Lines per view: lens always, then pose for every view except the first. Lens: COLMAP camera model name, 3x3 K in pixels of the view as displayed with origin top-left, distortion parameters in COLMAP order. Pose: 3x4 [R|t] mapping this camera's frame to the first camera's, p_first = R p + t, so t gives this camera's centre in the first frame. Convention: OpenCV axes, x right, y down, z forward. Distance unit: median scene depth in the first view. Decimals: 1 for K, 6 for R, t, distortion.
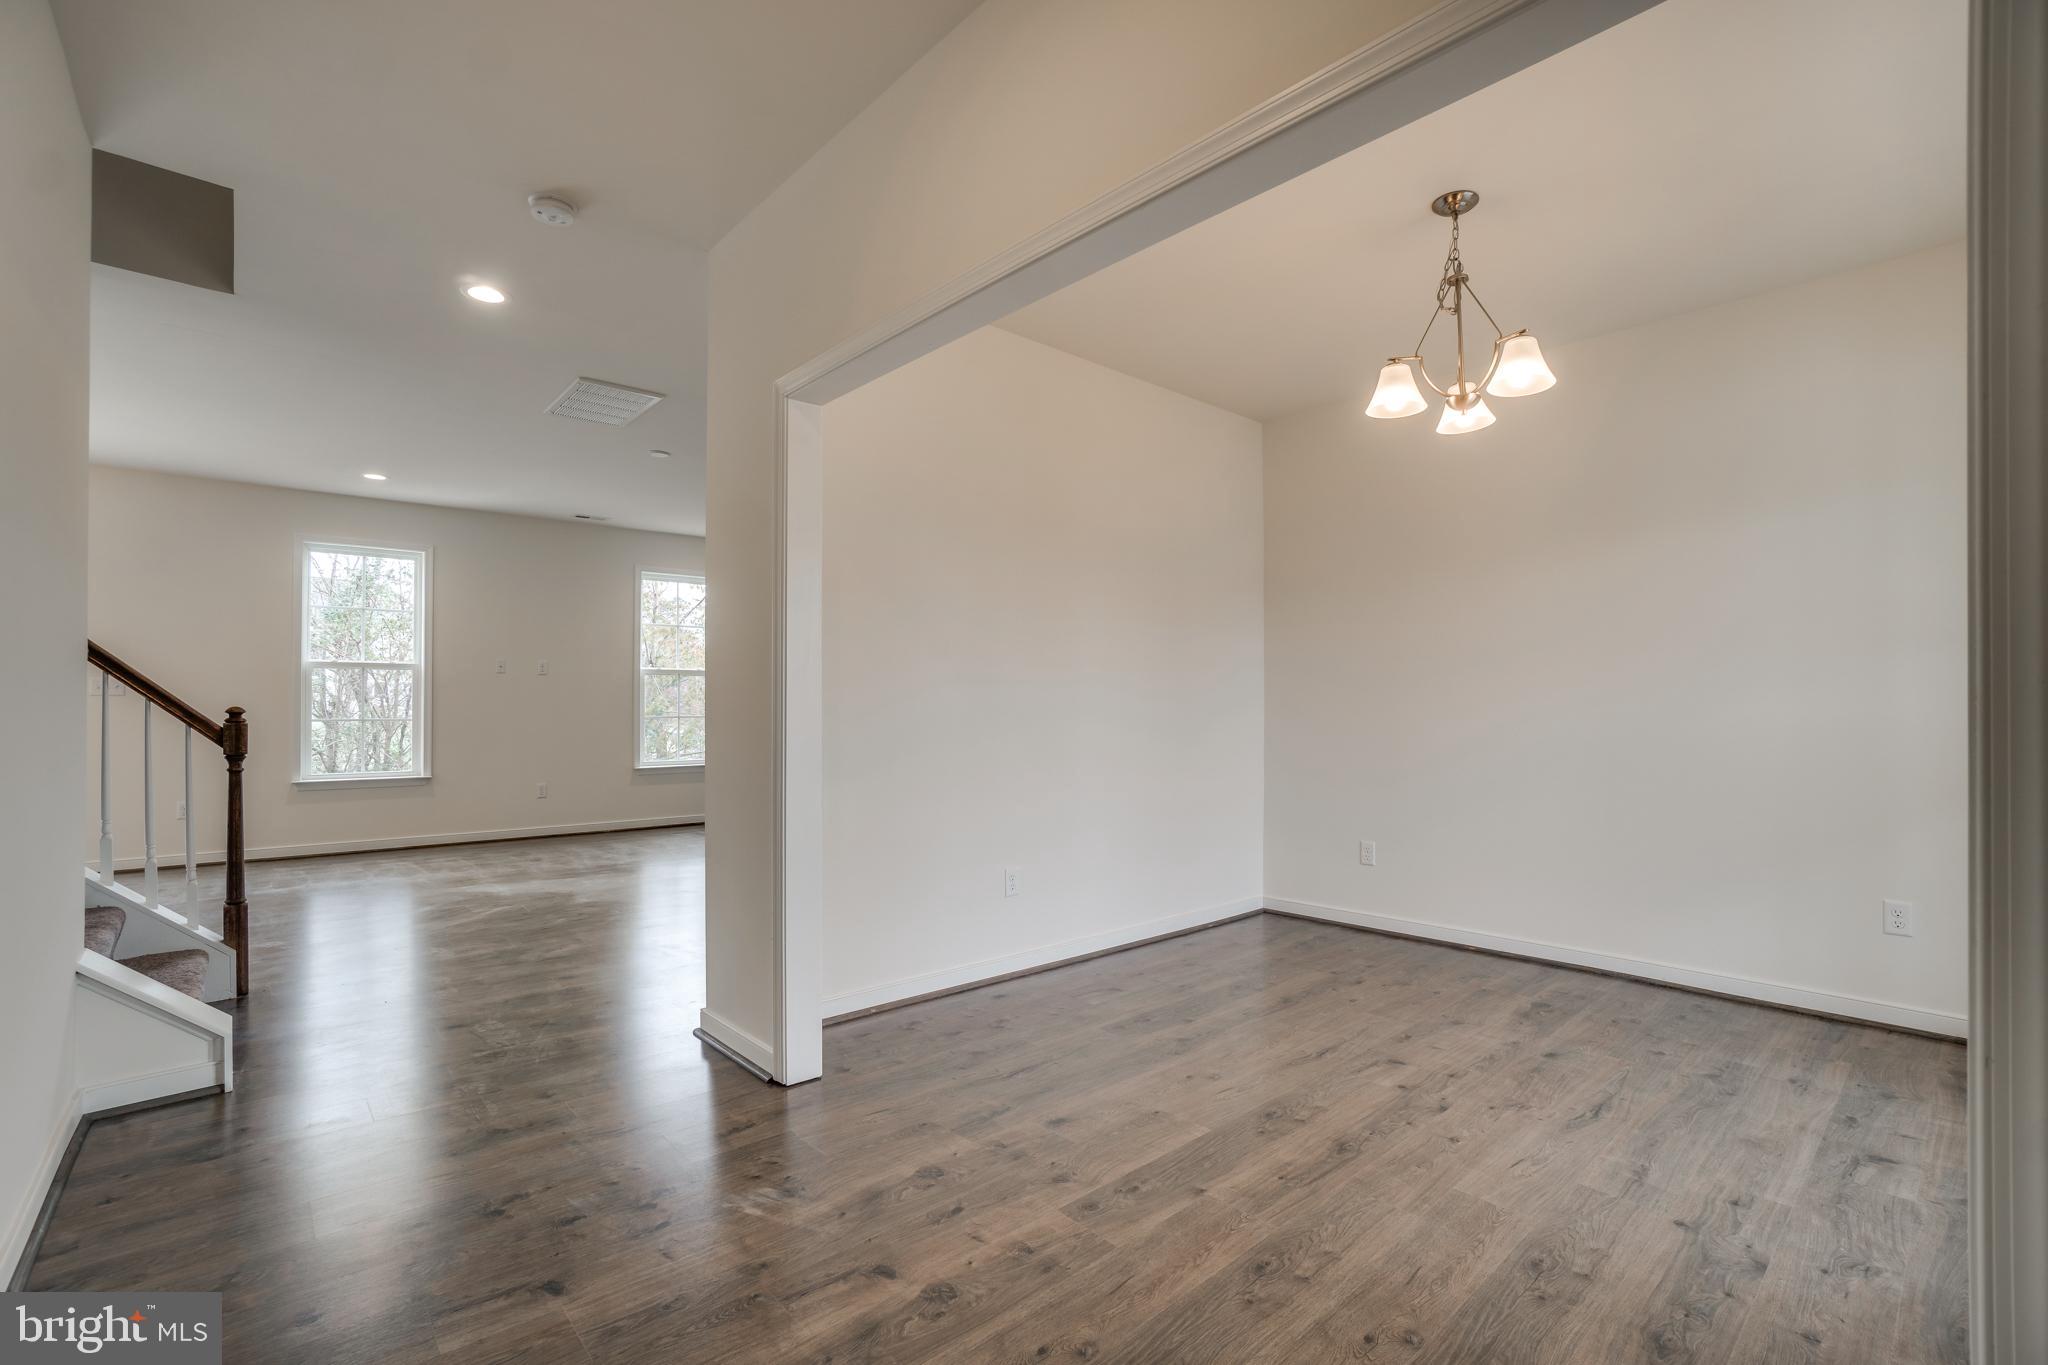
lens RADIAL K [[916.2, 0, 1005.4], [0, 916.2, 698.0], [0, 0, 1]] dist [-0.042190, 0.006935]
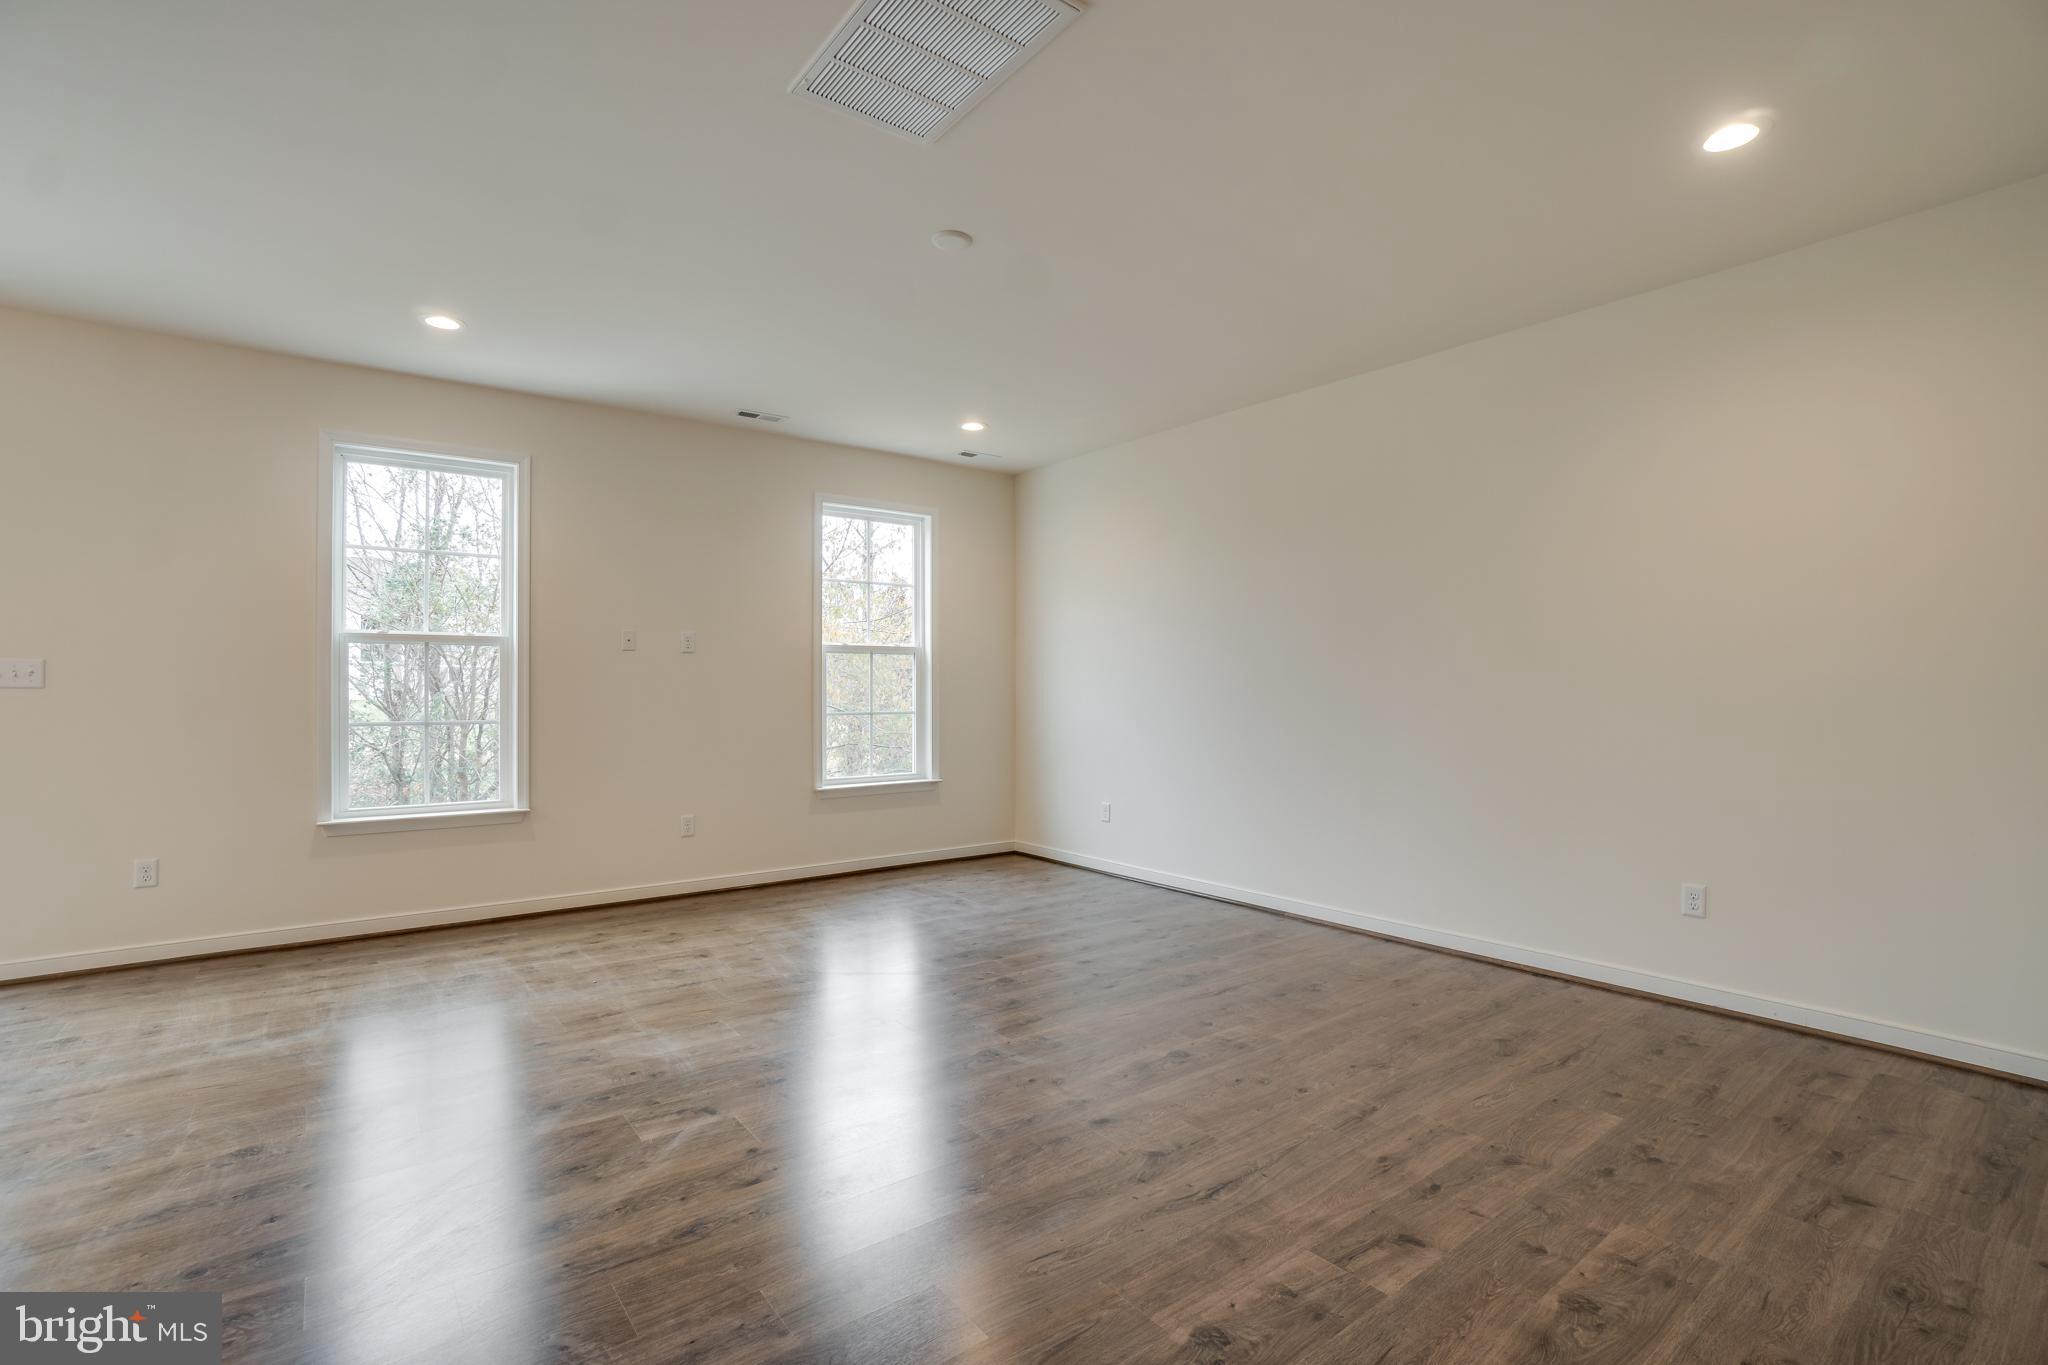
lens RADIAL K [[916.2, 0, 996.8], [0, 916.2, 682.0], [0, 0, 1]] dist [-0.042190, 0.006935]
pose [[0.997682, -0.003440, -0.067962, -0.256766], [0.003581, 0.999992, 0.001943, -0.004849], [0.067955, -0.002181, 0.997686, 0.372564]]
